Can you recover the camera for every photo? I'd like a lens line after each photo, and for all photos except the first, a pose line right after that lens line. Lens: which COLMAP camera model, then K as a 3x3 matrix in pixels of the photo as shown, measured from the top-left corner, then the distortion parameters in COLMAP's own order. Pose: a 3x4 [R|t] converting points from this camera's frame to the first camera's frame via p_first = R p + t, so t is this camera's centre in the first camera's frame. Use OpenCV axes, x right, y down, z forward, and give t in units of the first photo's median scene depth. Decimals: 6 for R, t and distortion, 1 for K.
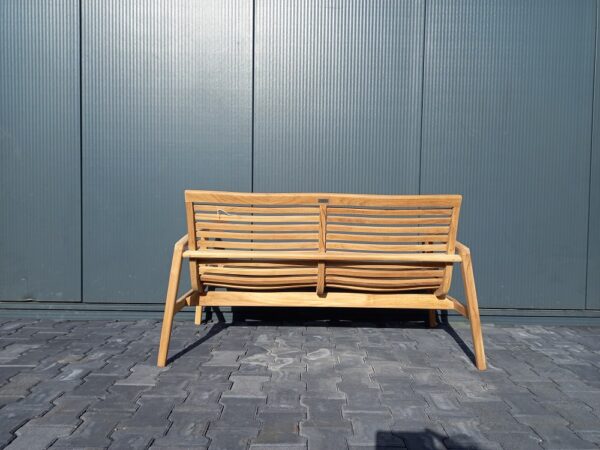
lens RADIAL K [[439.3, 0, 300.0], [0, 439.3, 225.0], [0, 0, 1]] dist [0.045513, -0.034659]
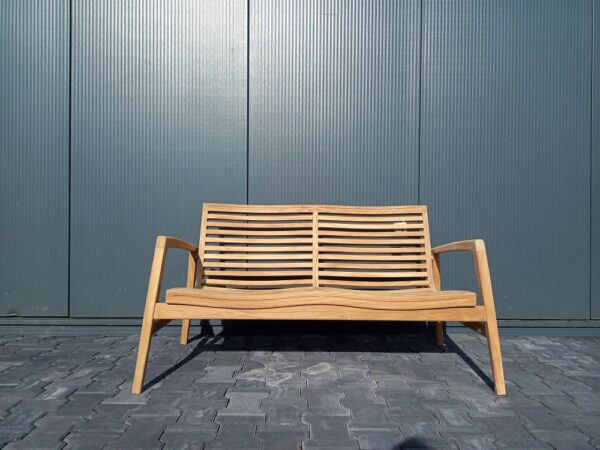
lens RADIAL K [[439.3, 0, 300.0], [0, 439.3, 225.0], [0, 0, 1]] dist [0.045513, -0.034659]
pose [[0.999819, -0.005801, 0.018096, -0.014542], [0.006423, 0.999384, -0.034513, 0.017634], [-0.017885, 0.034623, 0.999240, 0.042160]]
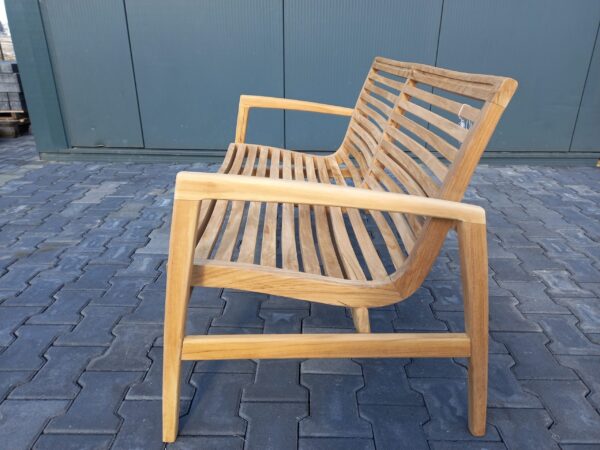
lens RADIAL K [[439.3, 0, 300.0], [0, 439.3, 225.0], [0, 0, 1]] dist [0.045513, -0.034659]
pose [[0.999815, -0.001094, -0.019181, -0.068044], [0.007677, 0.937954, 0.346674, -0.058403], [0.017612, -0.346757, 0.937789, -0.258492]]
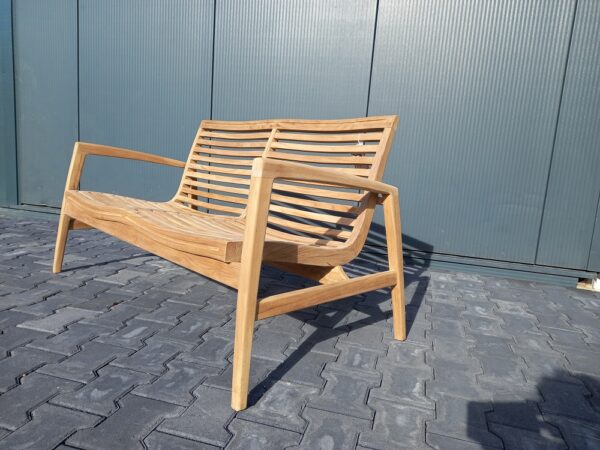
lens RADIAL K [[439.3, 0, 300.0], [0, 439.3, 225.0], [0, 0, 1]] dist [0.045513, -0.034659]
pose [[0.962775, 0.092961, -0.253816, 0.551372], [-0.066389, 0.991563, 0.111336, 0.052802], [0.262024, -0.090341, 0.960823, -0.012142]]
